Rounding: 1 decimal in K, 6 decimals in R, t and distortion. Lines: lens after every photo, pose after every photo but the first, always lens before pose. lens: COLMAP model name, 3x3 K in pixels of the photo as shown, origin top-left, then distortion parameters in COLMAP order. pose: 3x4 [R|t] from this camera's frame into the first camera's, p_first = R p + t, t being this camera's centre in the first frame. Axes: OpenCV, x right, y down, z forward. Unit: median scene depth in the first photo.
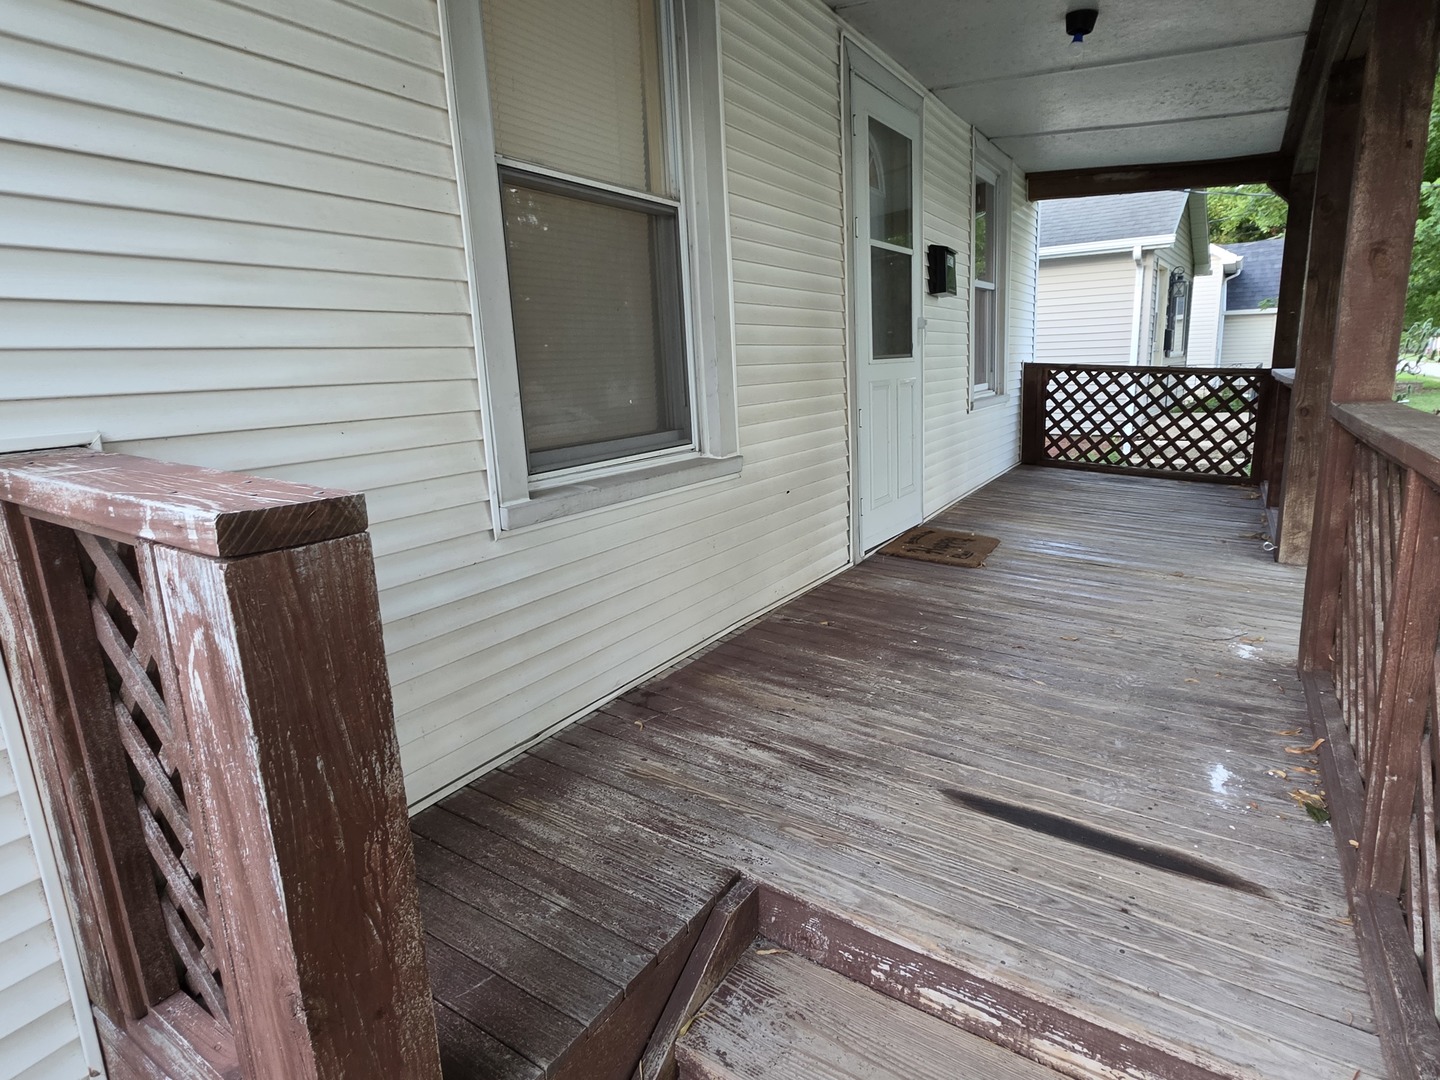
lens RADIAL K [[794.1, 0, 720.0], [0, 794.1, 540.0], [0, 0, 1]] dist [-0.001820, -0.000574]
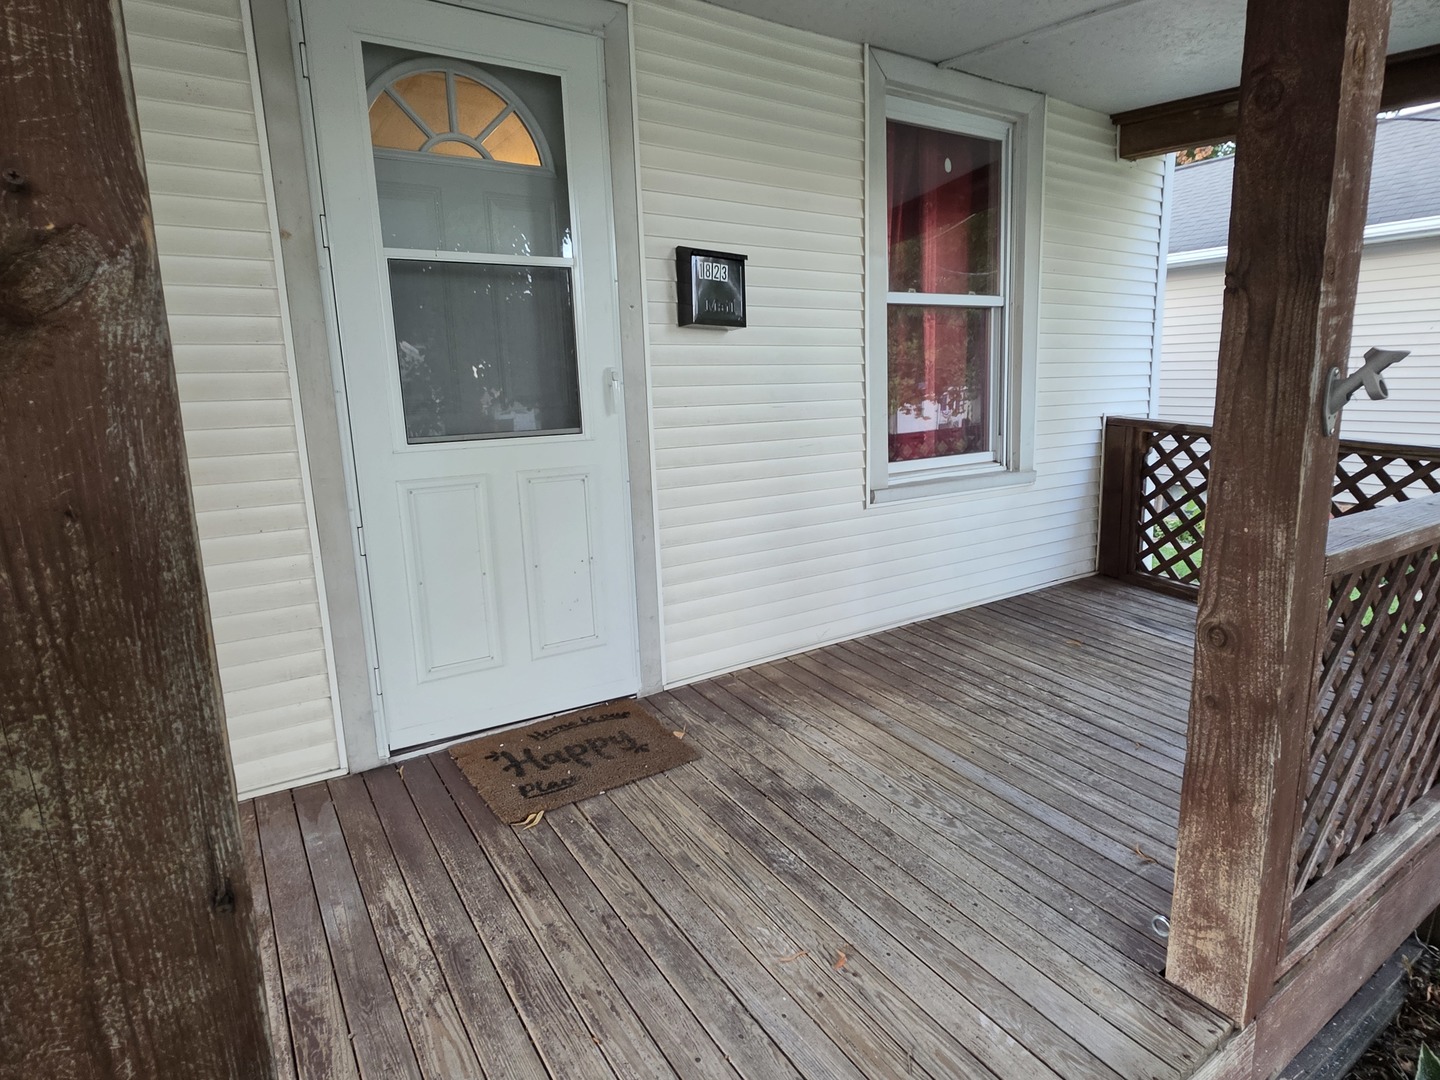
lens RADIAL K [[794.1, 0, 720.0], [0, 794.1, 540.0], [0, 0, 1]] dist [-0.001820, -0.000574]
pose [[0.908468, 0.099089, -0.406040, 0.374542], [-0.101722, 0.994697, 0.015151, -0.106289], [0.405388, 0.027539, 0.913730, 0.306597]]
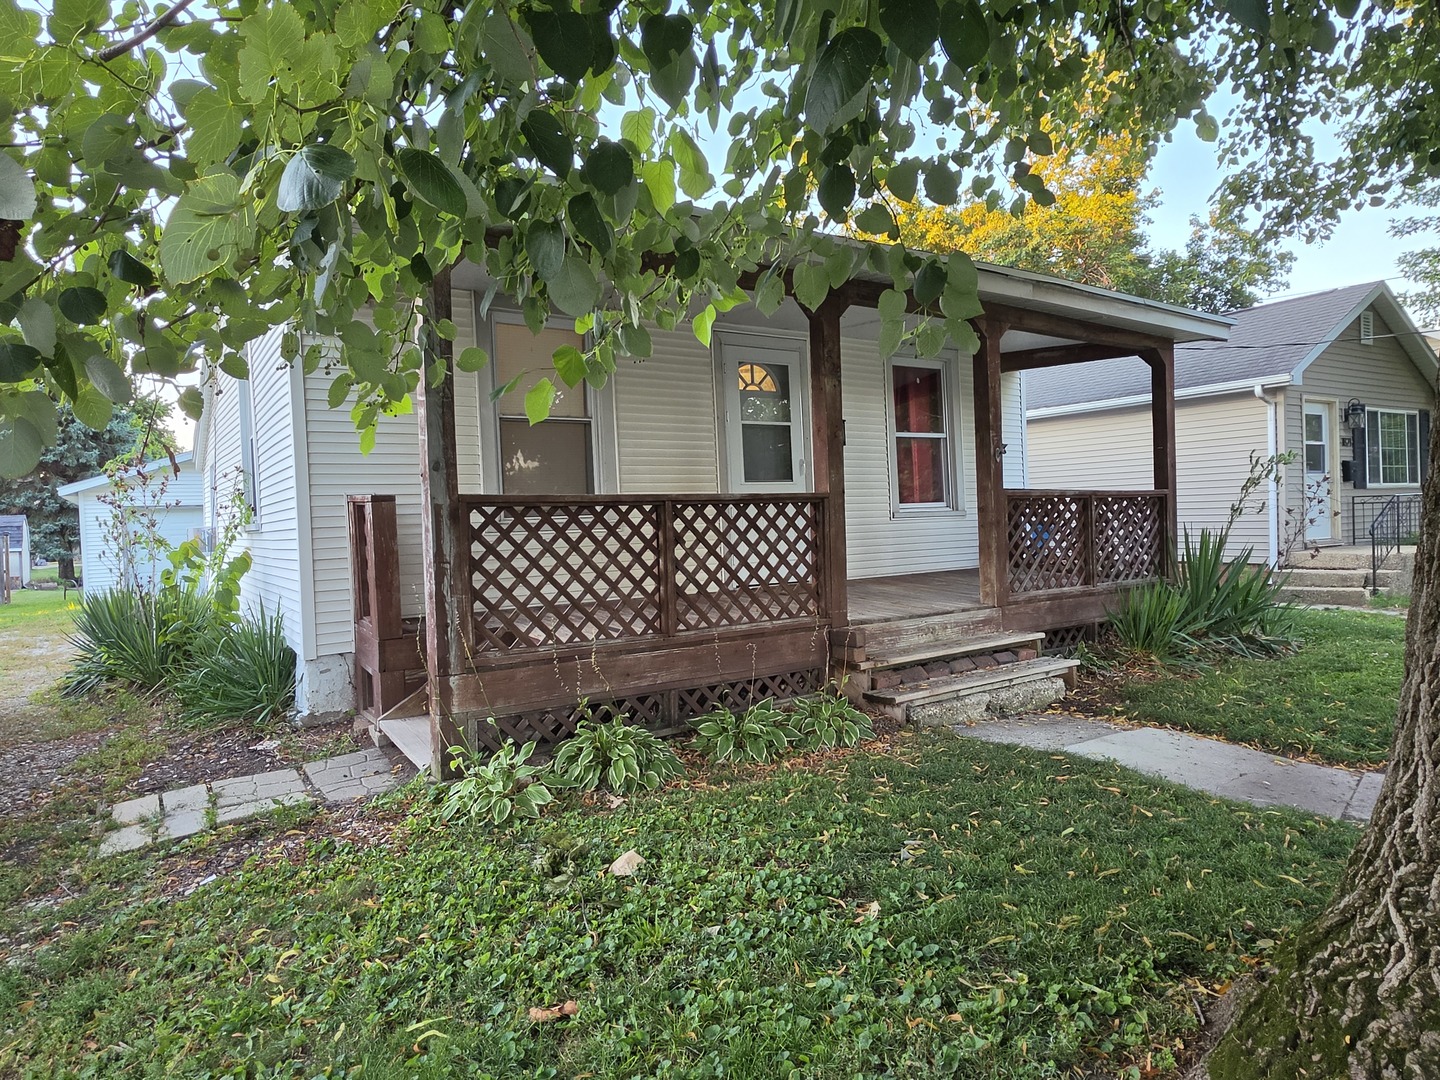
lens RADIAL K [[863.8, 0, 720.0], [0, 863.8, 540.0], [0, 0, 1]] dist [-0.000898, -0.000038]
pose [[0.913093, 0.018540, -0.407330, 0.549986], [-0.090643, 0.983200, -0.158437, 0.133818], [0.397550, 0.181590, 0.899433, -0.471883]]
